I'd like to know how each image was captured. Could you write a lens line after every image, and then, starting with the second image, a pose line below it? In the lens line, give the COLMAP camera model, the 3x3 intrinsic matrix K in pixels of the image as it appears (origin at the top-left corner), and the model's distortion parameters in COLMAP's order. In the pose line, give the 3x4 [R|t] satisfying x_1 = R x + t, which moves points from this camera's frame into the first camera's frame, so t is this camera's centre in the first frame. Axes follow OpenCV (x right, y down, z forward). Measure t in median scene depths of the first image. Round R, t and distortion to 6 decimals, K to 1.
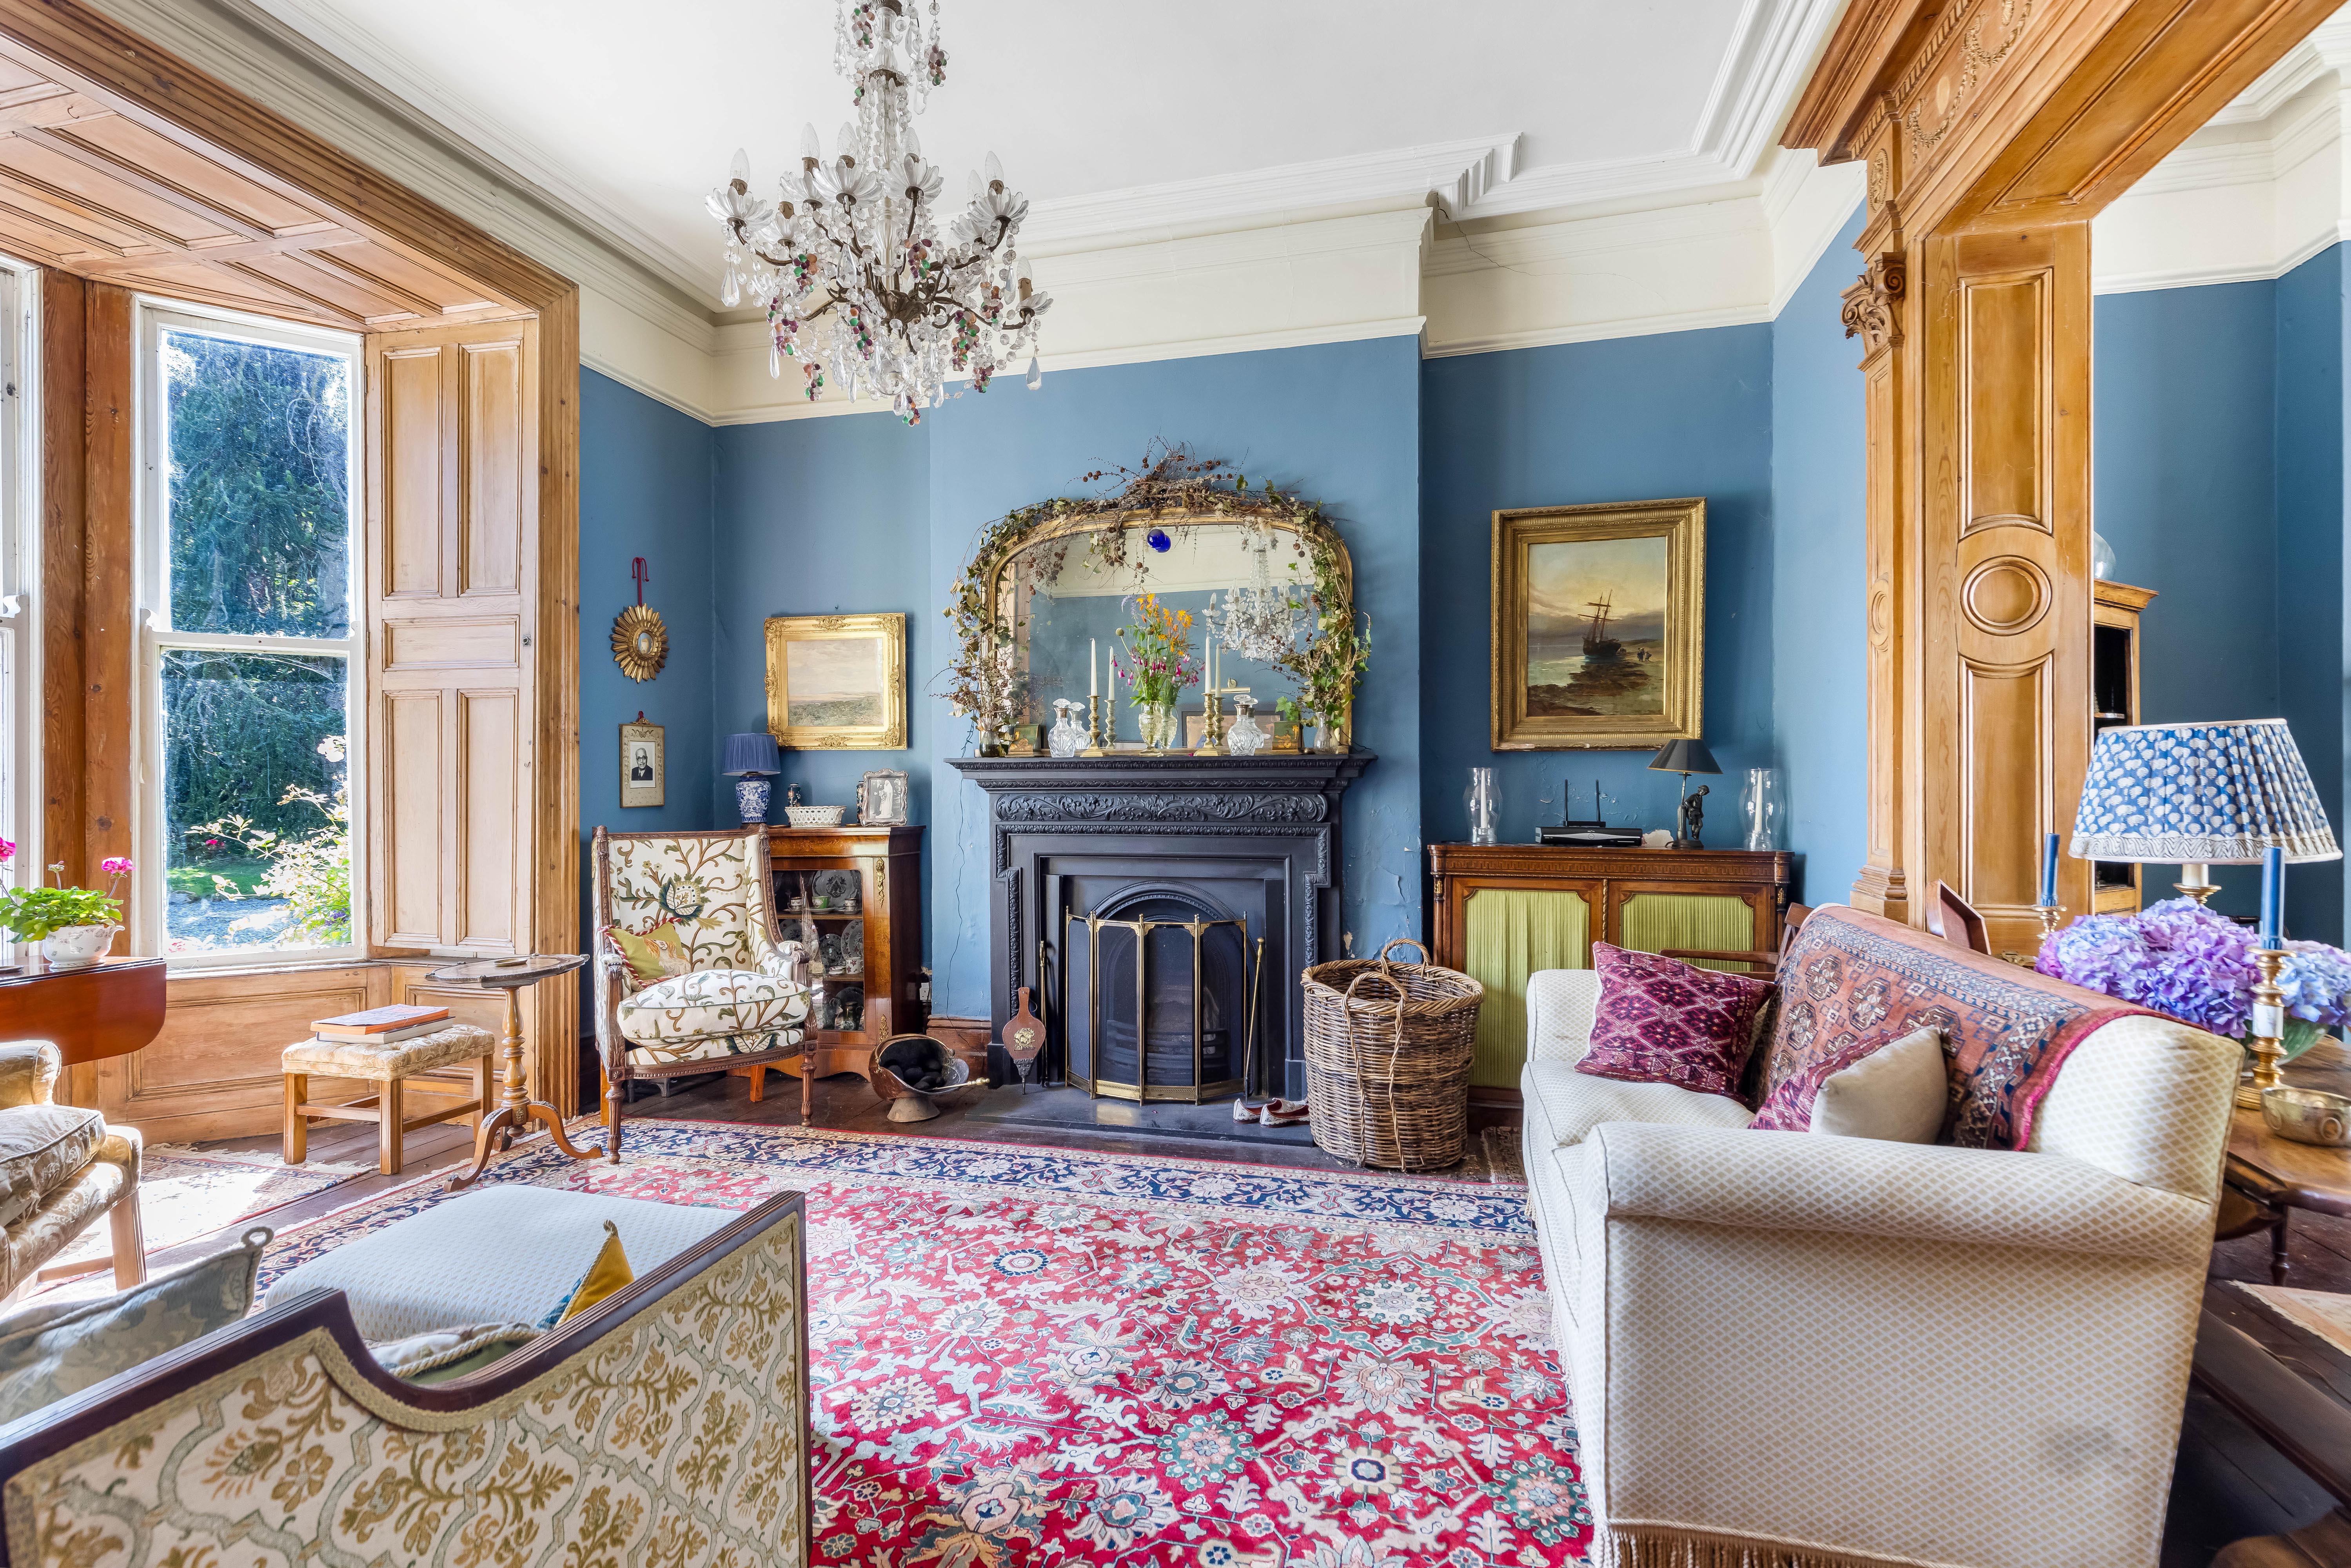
lens RADIAL K [[1095.8, 0, 1163.1], [0, 1095.8, 801.3], [0, 0, 1]] dist [0.012989, -0.001781]
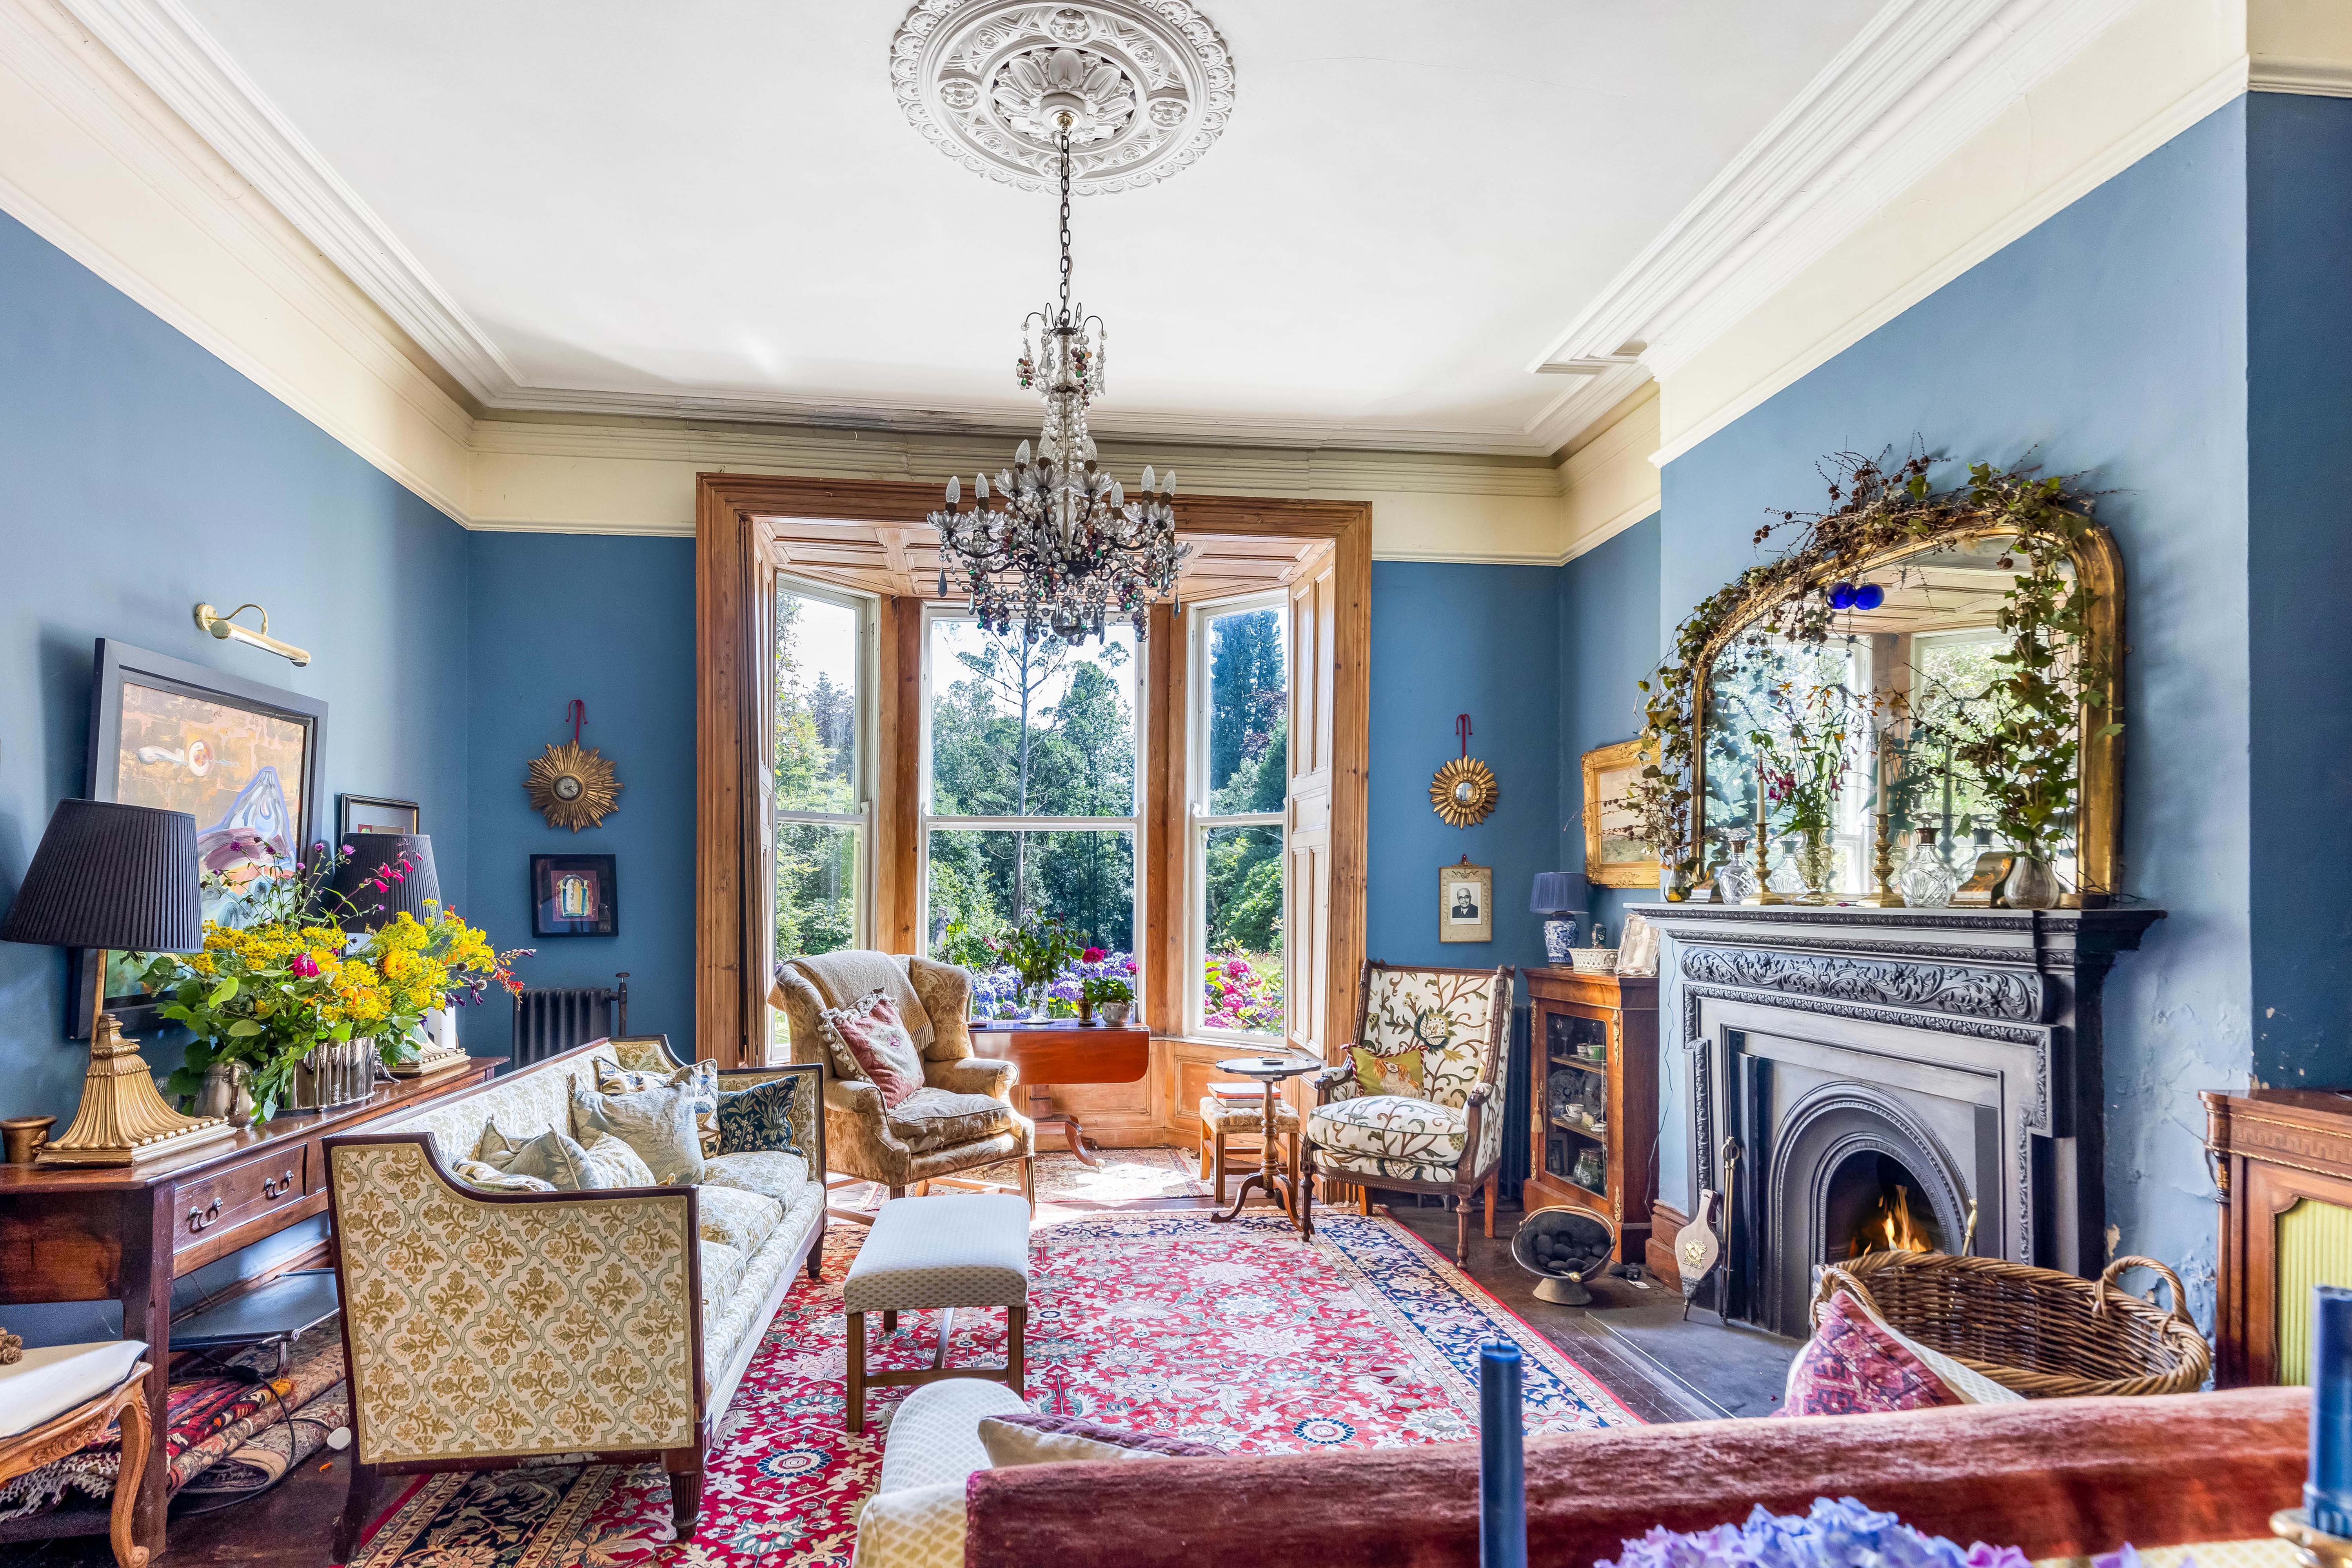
lens RADIAL K [[1157.4, 0, 1137.7], [0, 1157.4, 891.8], [0, 0, 1]] dist [0.011045, 0.000088]
pose [[0.364497, 0.003151, -0.931199, 0.591009], [-0.016211, 0.999864, -0.002962, -0.044689], [0.931063, 0.016175, 0.364499, 0.346801]]
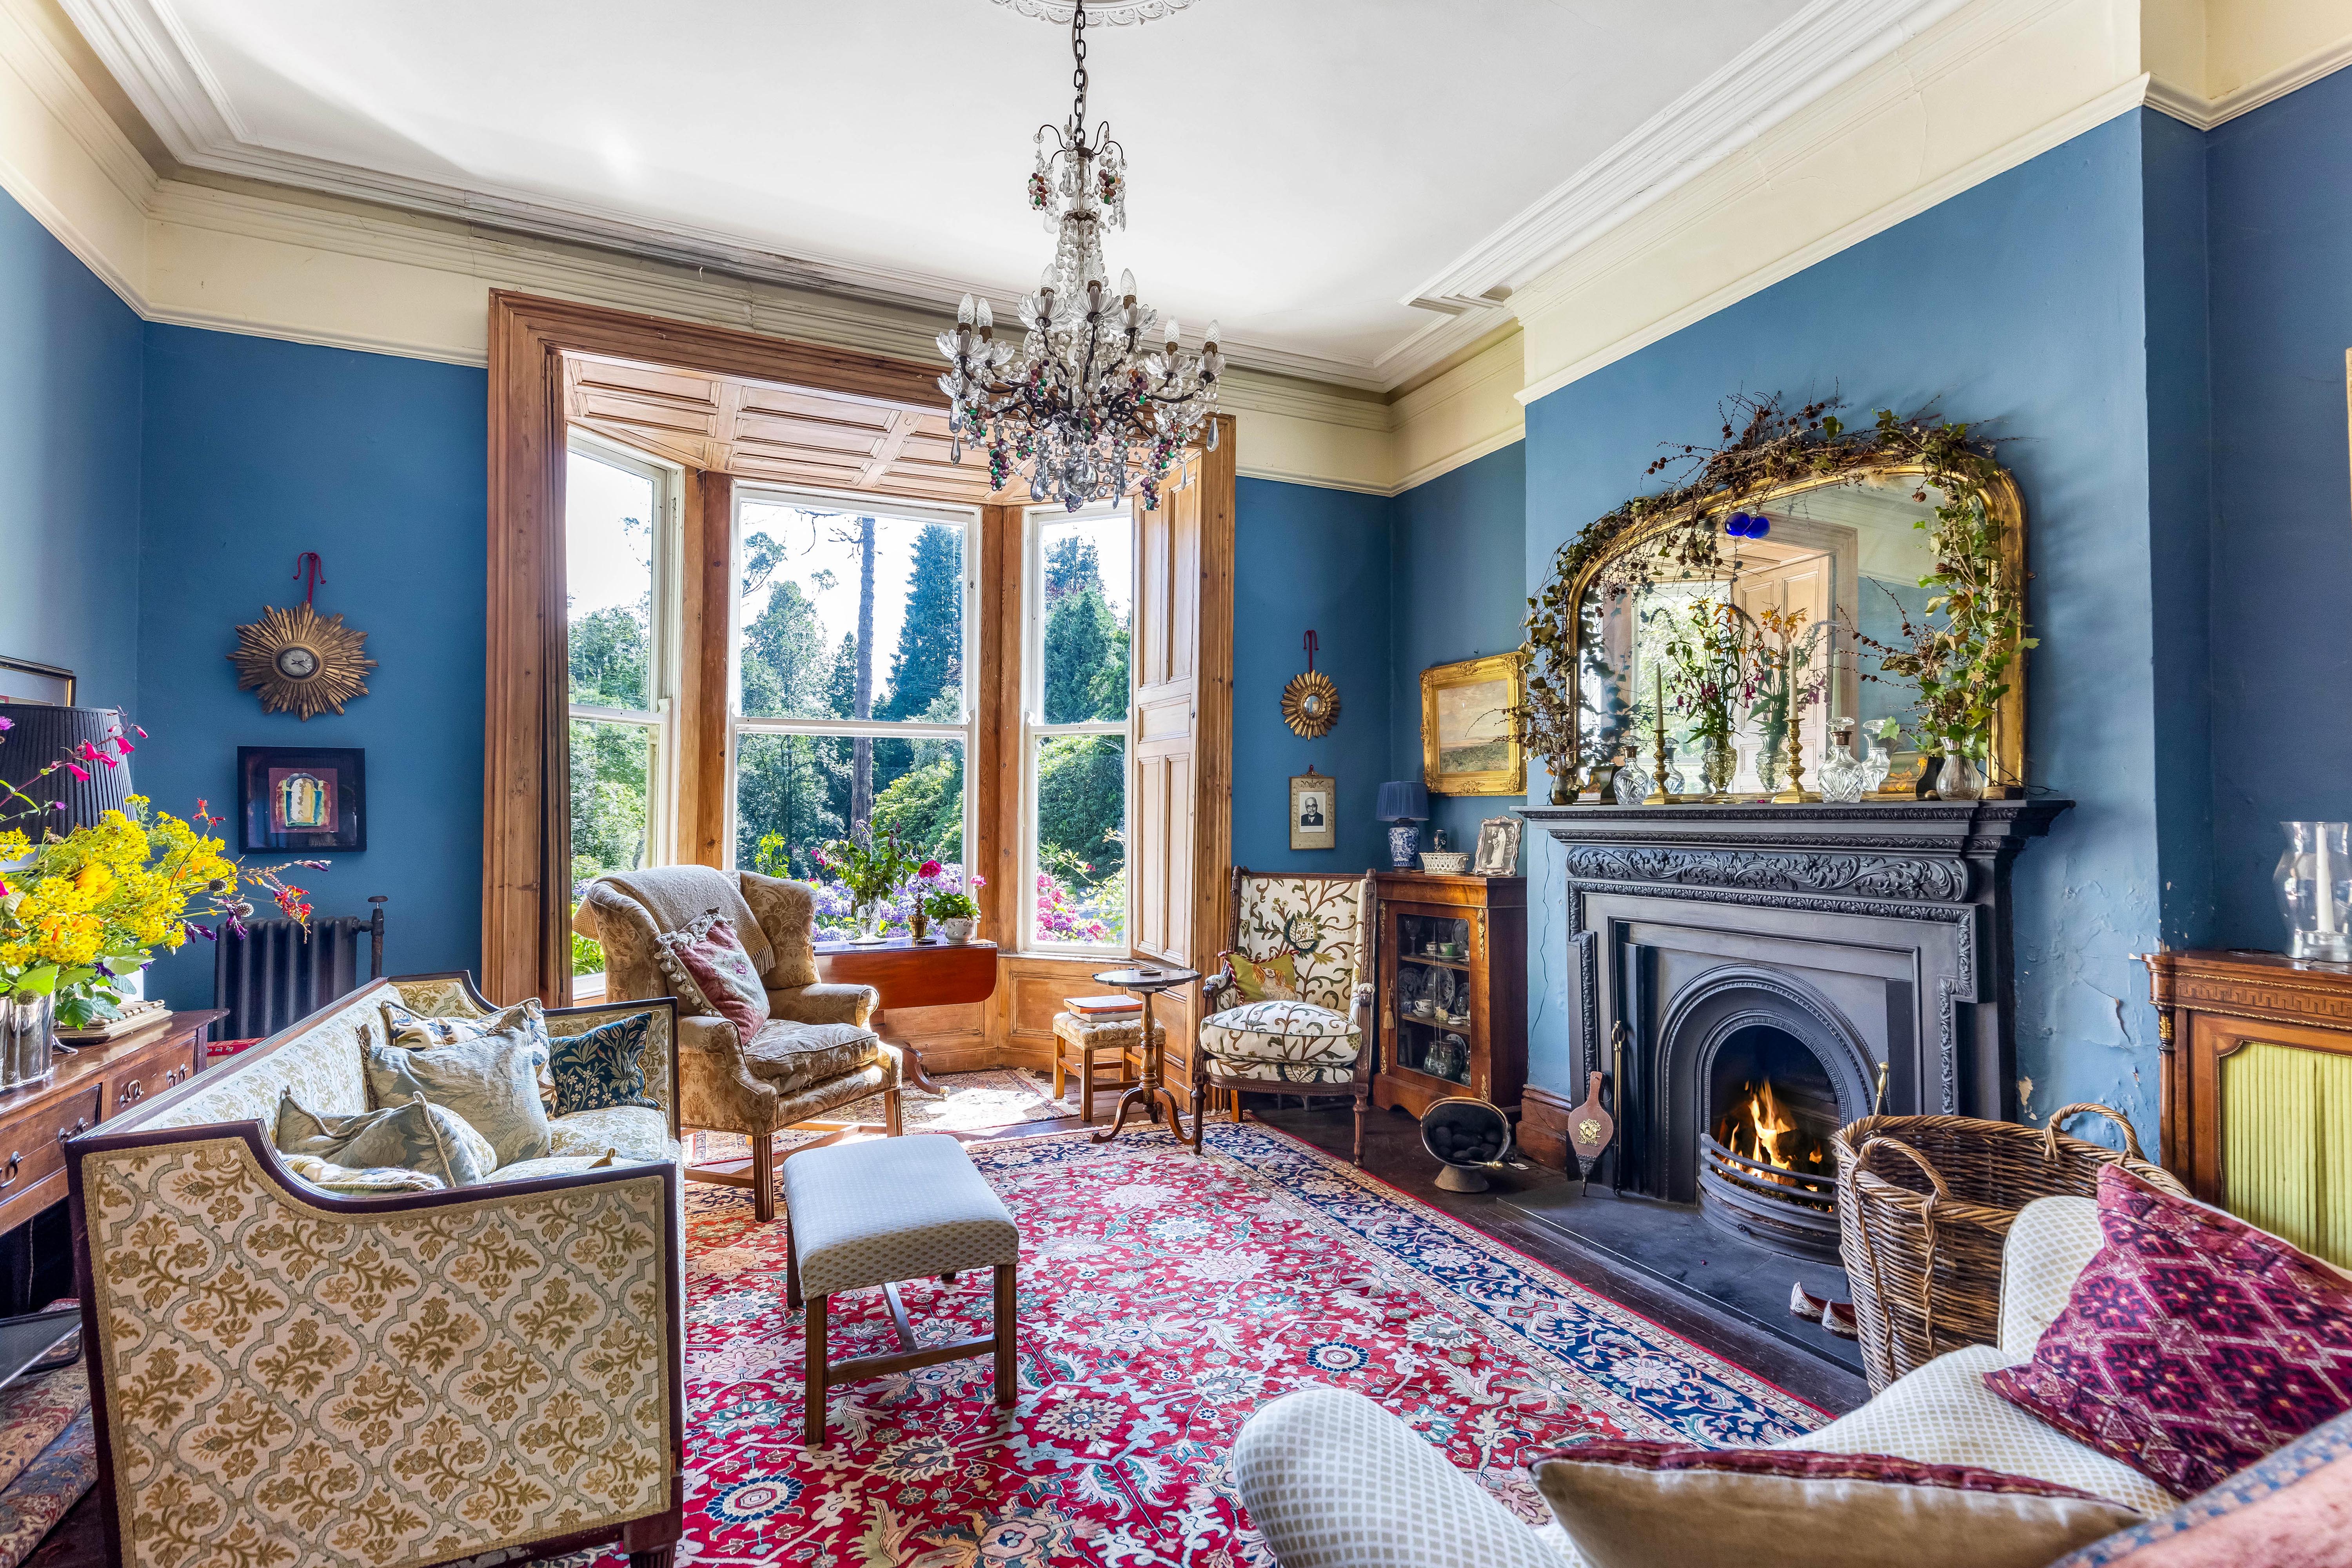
lens RADIAL K [[1096.2, 0, 1165.8], [0, 1096.2, 796.4], [0, 0, 1]] dist [0.012989, -0.001781]
pose [[0.625489, -0.011717, -0.780145, 0.388069], [-0.013262, 0.999583, -0.025646, -0.022674], [0.780120, 0.026388, 0.625073, 0.219539]]
